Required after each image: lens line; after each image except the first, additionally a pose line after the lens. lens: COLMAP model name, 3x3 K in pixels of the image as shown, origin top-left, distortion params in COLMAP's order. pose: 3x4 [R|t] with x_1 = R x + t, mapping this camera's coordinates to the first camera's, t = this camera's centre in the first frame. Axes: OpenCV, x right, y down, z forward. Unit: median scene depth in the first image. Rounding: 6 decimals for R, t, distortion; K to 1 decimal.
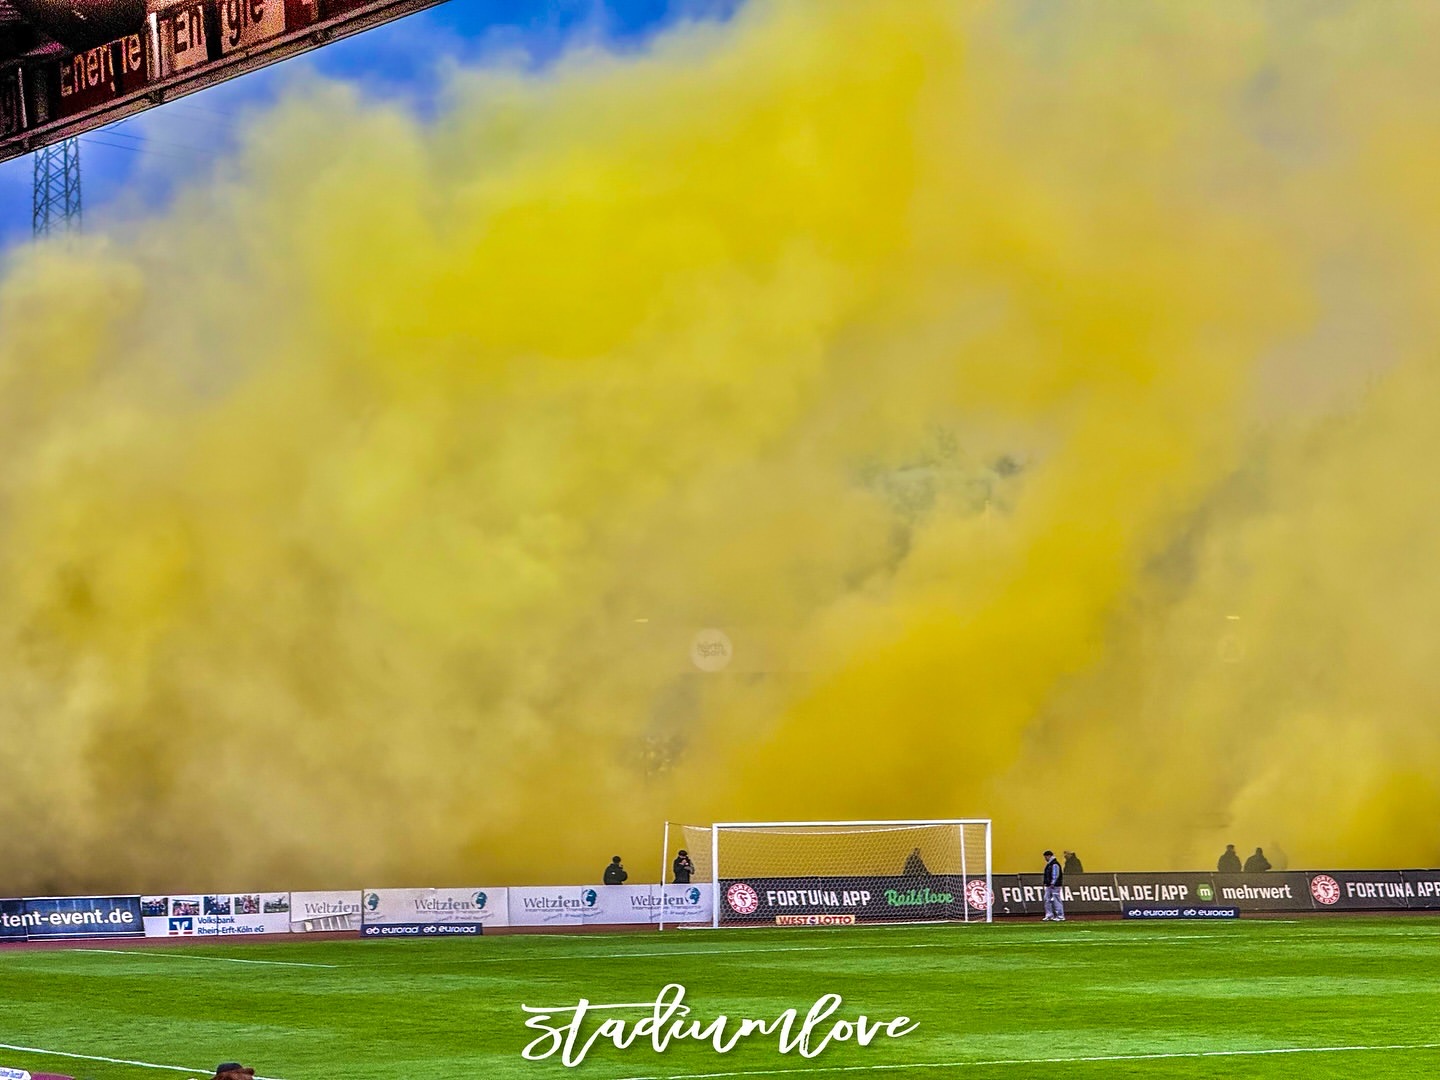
lens RADIAL K [[5031.2, 0, 712.0], [0, 5031.2, 462.3], [0, 0, 1]] dist [0.226268, 0.000000]
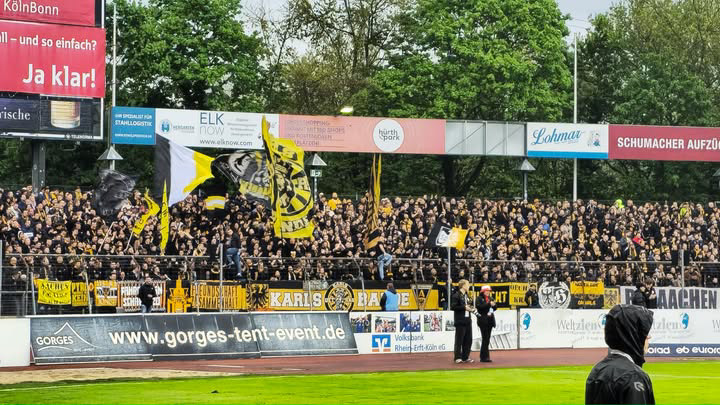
lens RADIAL K [[2362.1, 0, 346.8], [0, 2362.1, 146.6], [0, 0, 1]] dist [0.203612, 0.000000]
pose [[0.966094, 0.027990, 0.256668, -0.229586], [-0.029876, 0.999548, 0.003449, 0.052623], [-0.256456, -0.011001, 0.966493, 0.562508]]
